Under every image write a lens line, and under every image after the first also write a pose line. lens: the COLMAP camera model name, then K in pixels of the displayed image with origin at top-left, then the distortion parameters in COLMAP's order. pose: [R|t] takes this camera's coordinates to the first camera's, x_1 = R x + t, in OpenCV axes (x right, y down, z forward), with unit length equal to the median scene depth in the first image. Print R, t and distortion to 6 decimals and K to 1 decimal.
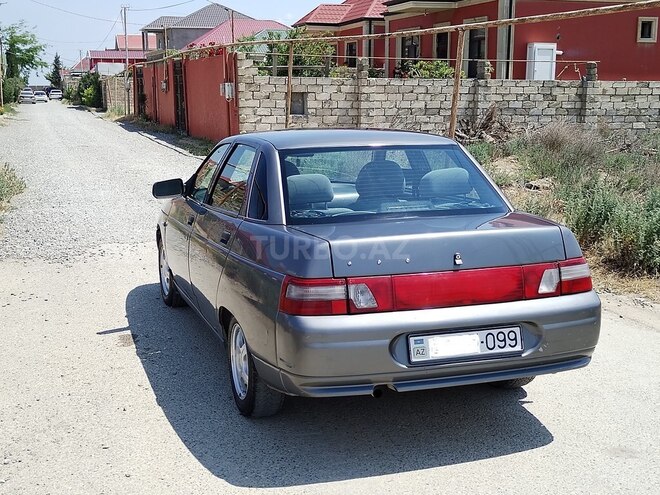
lens RADIAL K [[910.7, 0, 338.1], [0, 910.7, 280.0], [0, 0, 1]] dist [0.023122, 0.000000]
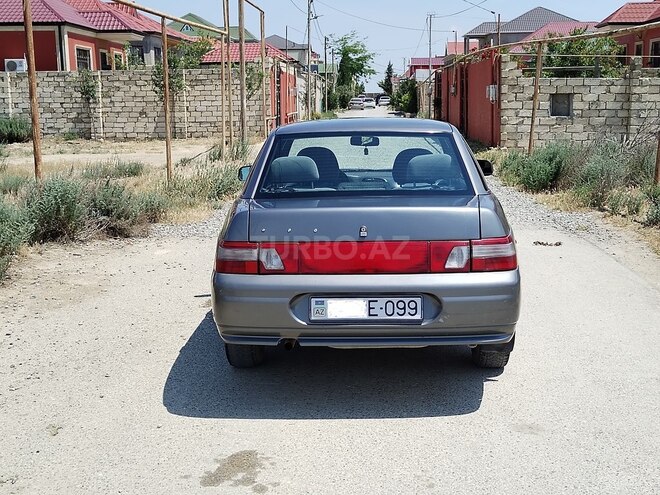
lens RADIAL K [[910.7, 0, 327.0], [0, 910.7, 270.8], [0, 0, 1]] dist [0.023122, 0.000000]
pose [[0.935165, 0.057291, -0.349547, 0.450635], [-0.062555, 0.998034, -0.003780, 0.029700], [0.348644, 0.025401, 0.936911, -0.046224]]
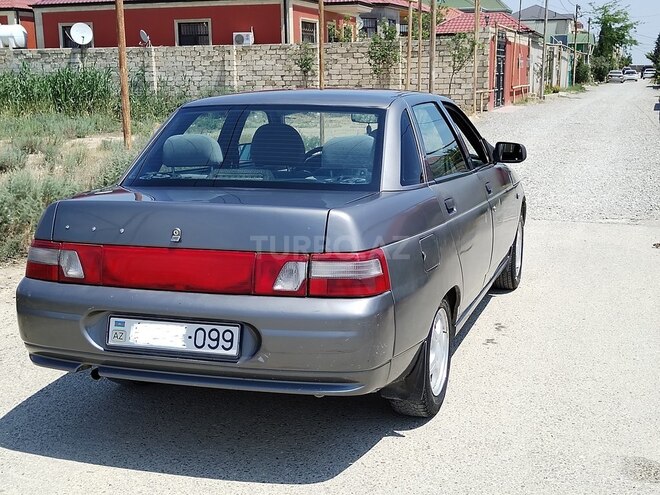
lens RADIAL K [[910.7, 0, 328.6], [0, 910.7, 268.6], [0, 0, 1]] dist [0.023122, 0.000000]
pose [[0.804119, 0.116554, -0.582931, 0.701041], [-0.110788, 0.992794, 0.045679, -0.044303], [0.584054, 0.027850, 0.811237, 0.370956]]
